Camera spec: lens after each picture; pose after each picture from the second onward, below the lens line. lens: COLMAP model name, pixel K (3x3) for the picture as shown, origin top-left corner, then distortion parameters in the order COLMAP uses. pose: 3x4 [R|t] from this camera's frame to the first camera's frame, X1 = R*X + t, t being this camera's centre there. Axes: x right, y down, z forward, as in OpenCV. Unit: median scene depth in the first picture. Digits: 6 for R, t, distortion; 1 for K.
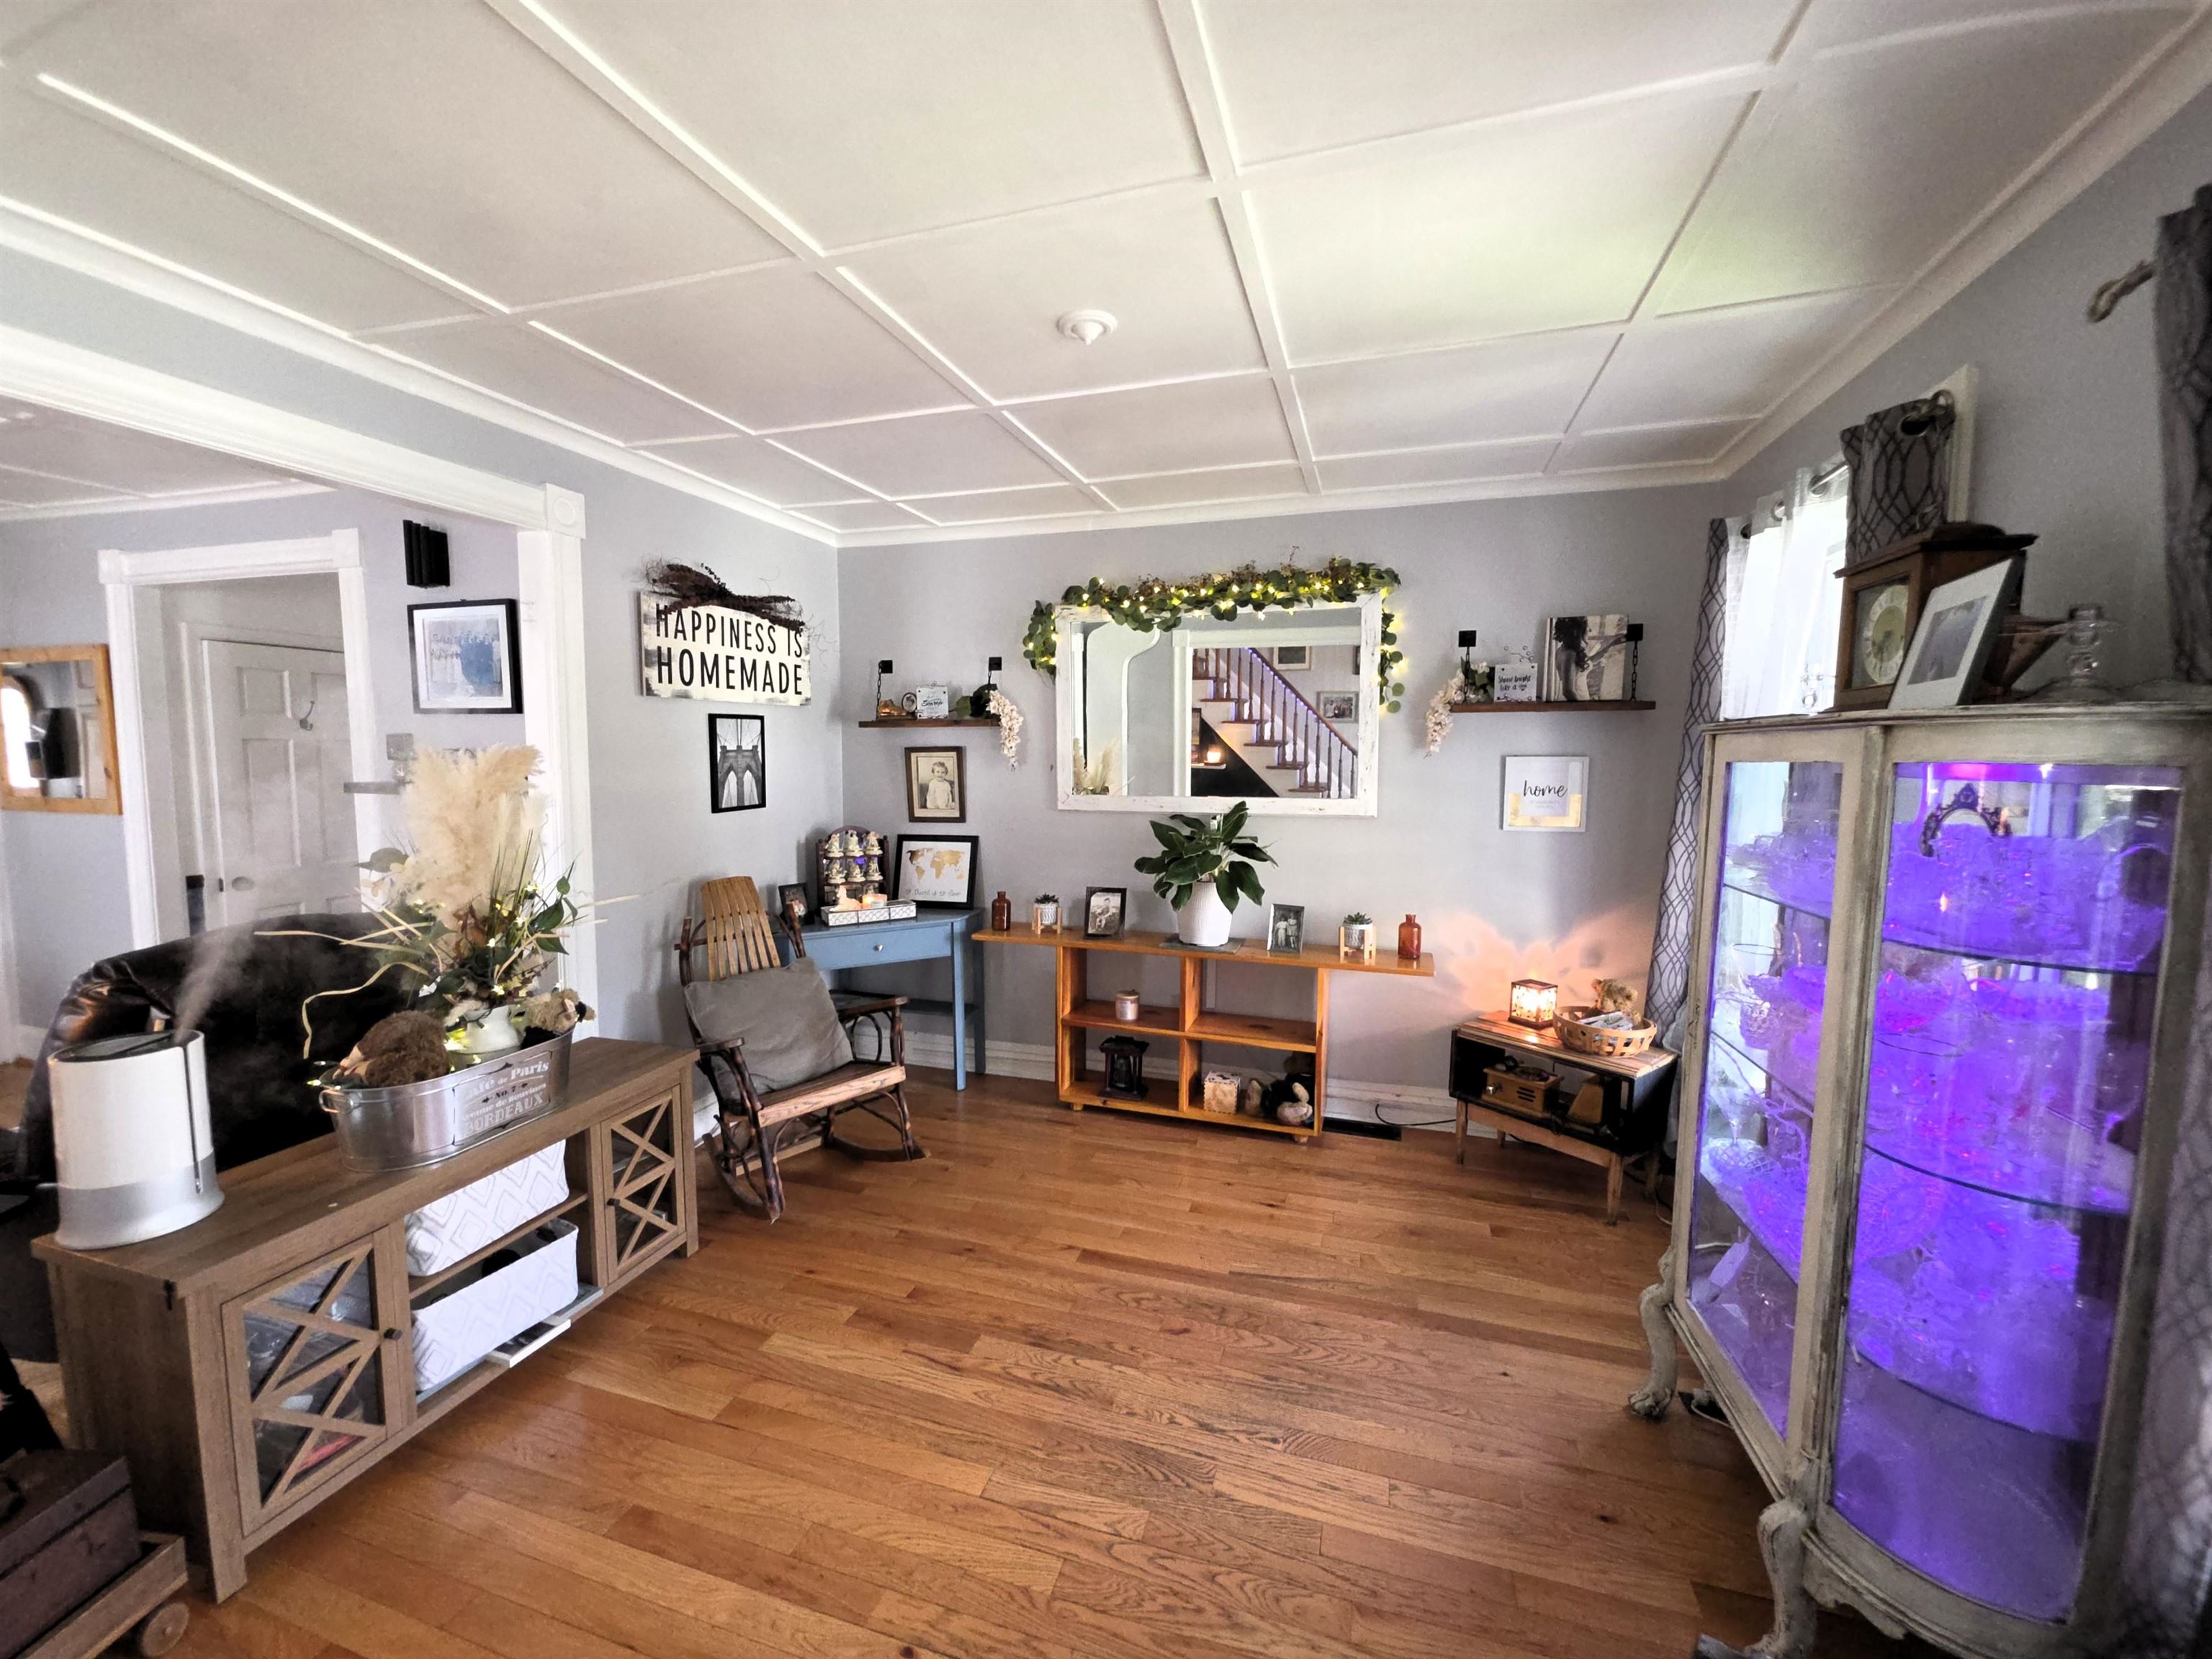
lens RADIAL K [[883.7, 0, 1095.4], [0, 883.7, 831.0], [0, 0, 1]] dist [-0.009973, -0.001686]
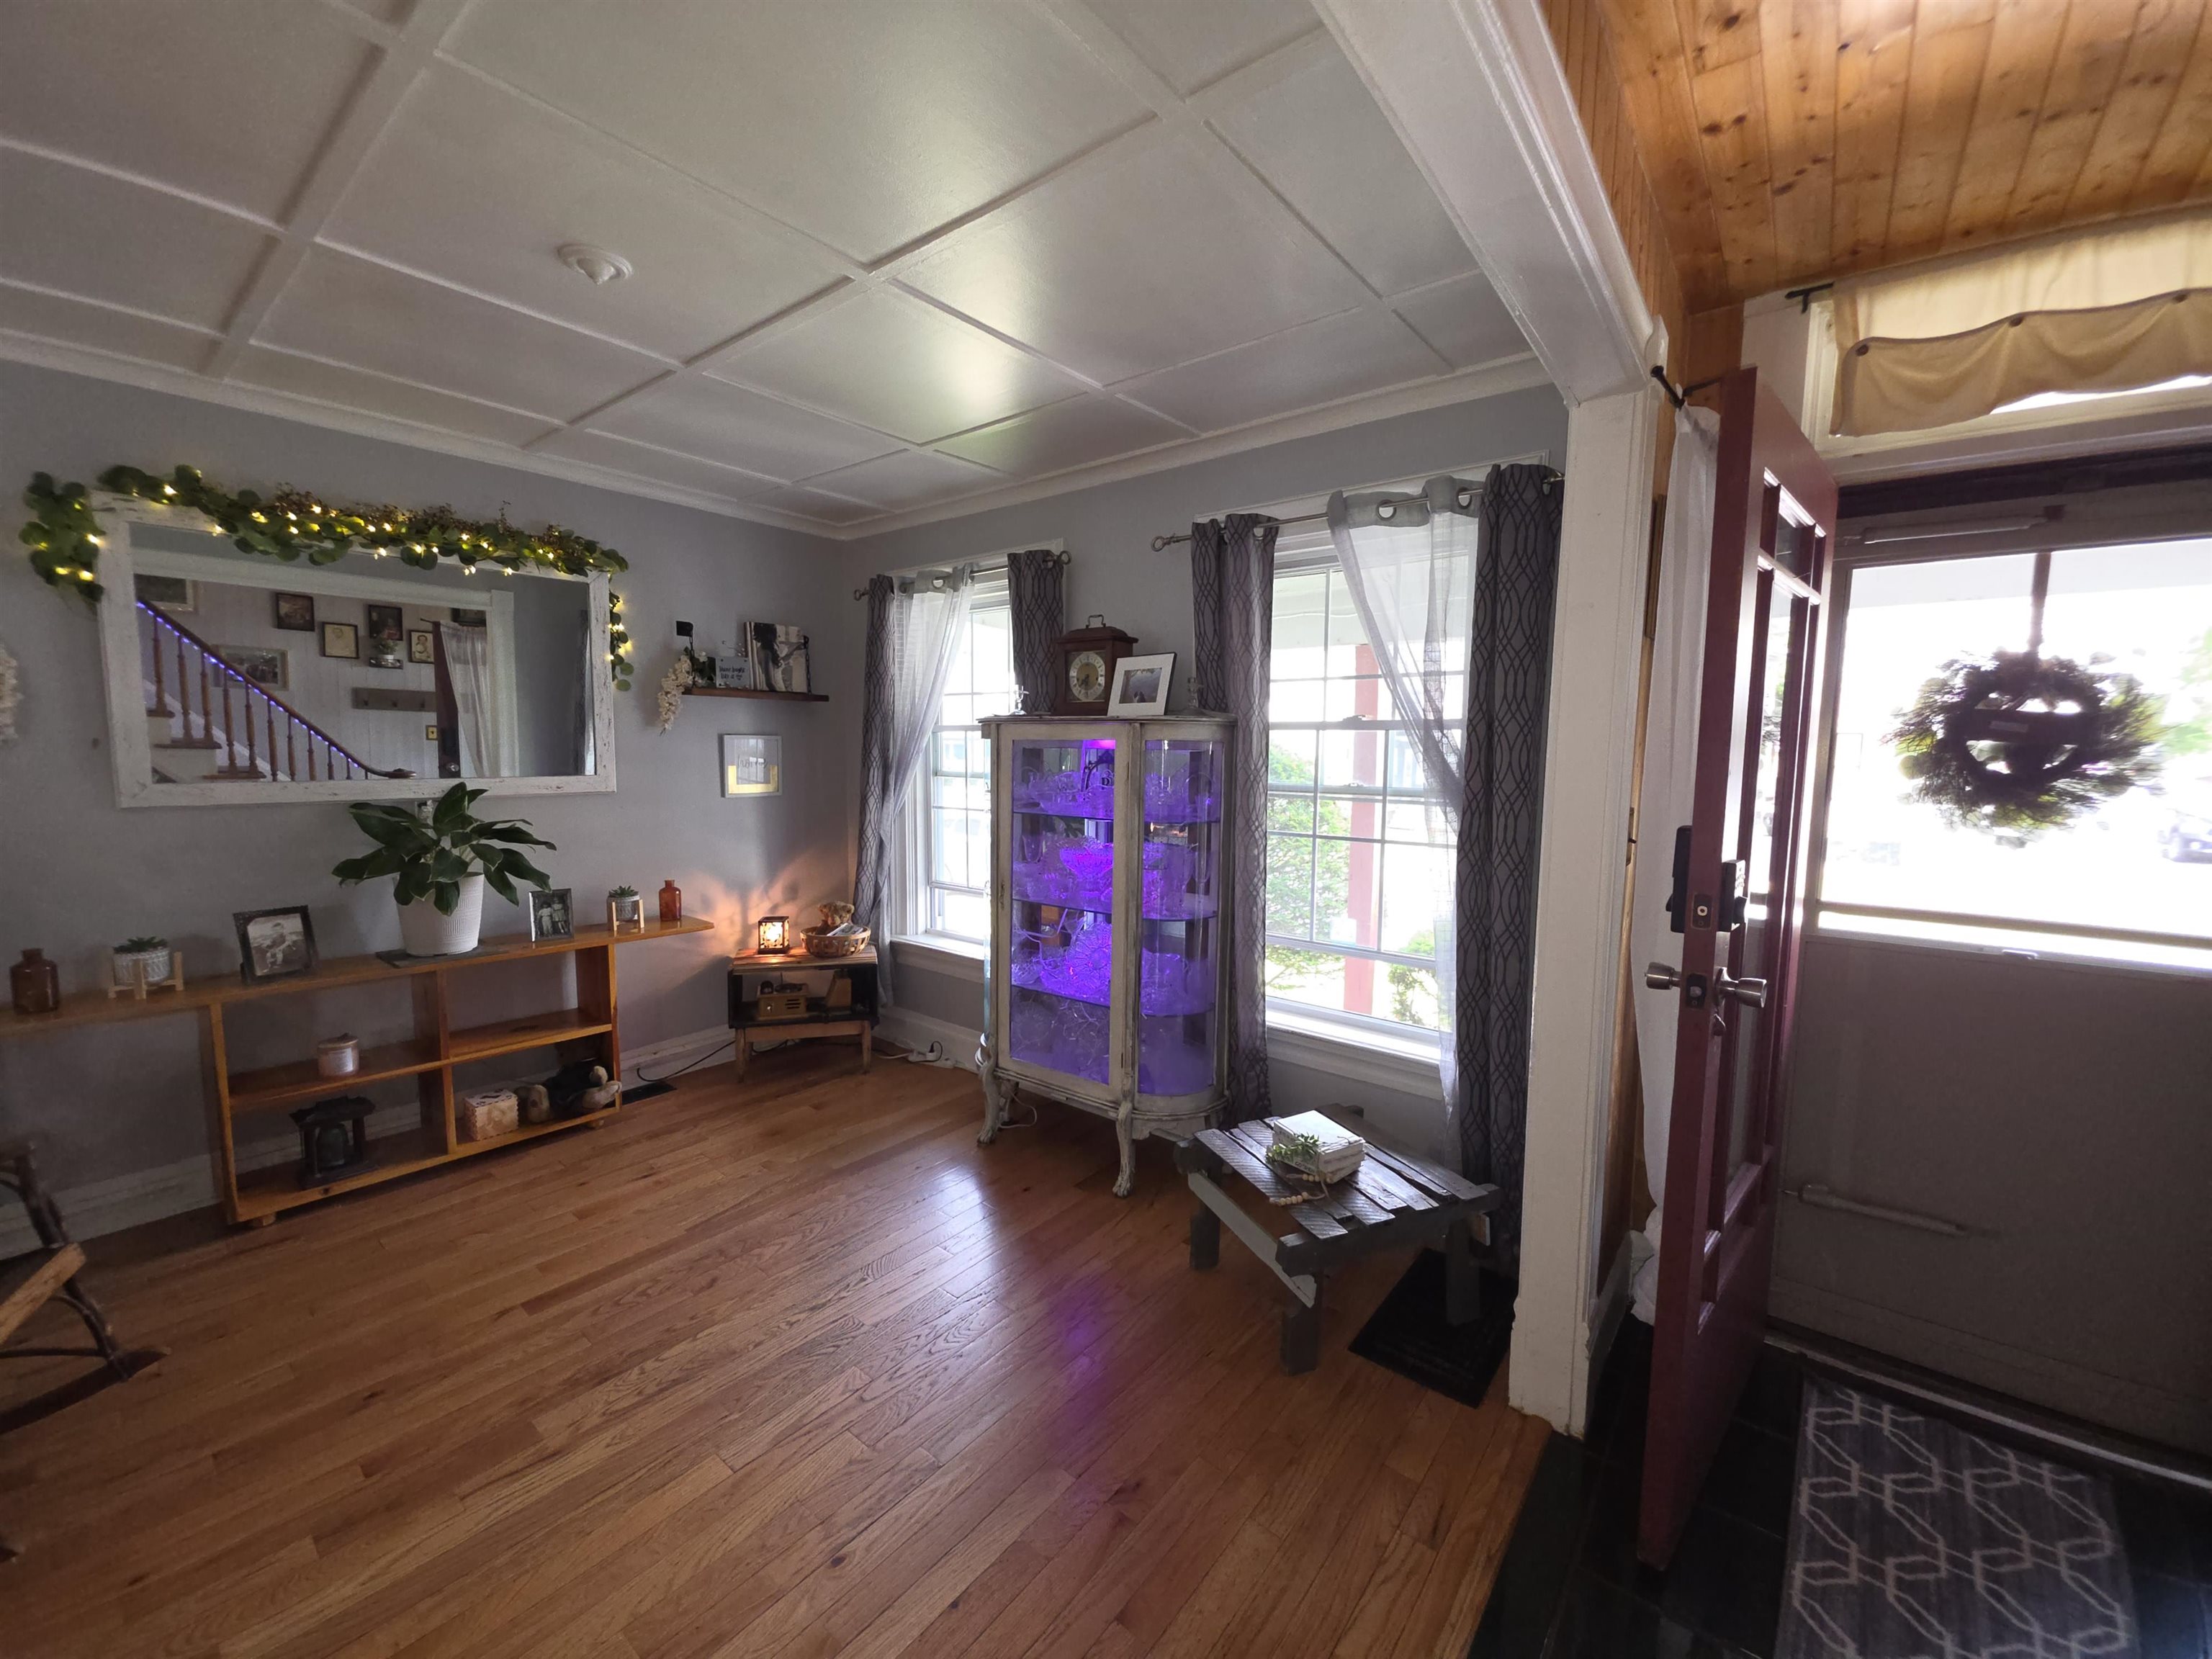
lens RADIAL K [[883.7, 0, 1085.0], [0, 883.7, 833.2], [0, 0, 1]] dist [-0.009973, -0.001686]
pose [[0.356489, -0.089444, 0.930008, -0.460084], [0.067087, 0.995288, 0.070007, -0.003989], [-0.931888, 0.037435, 0.360810, 0.131274]]
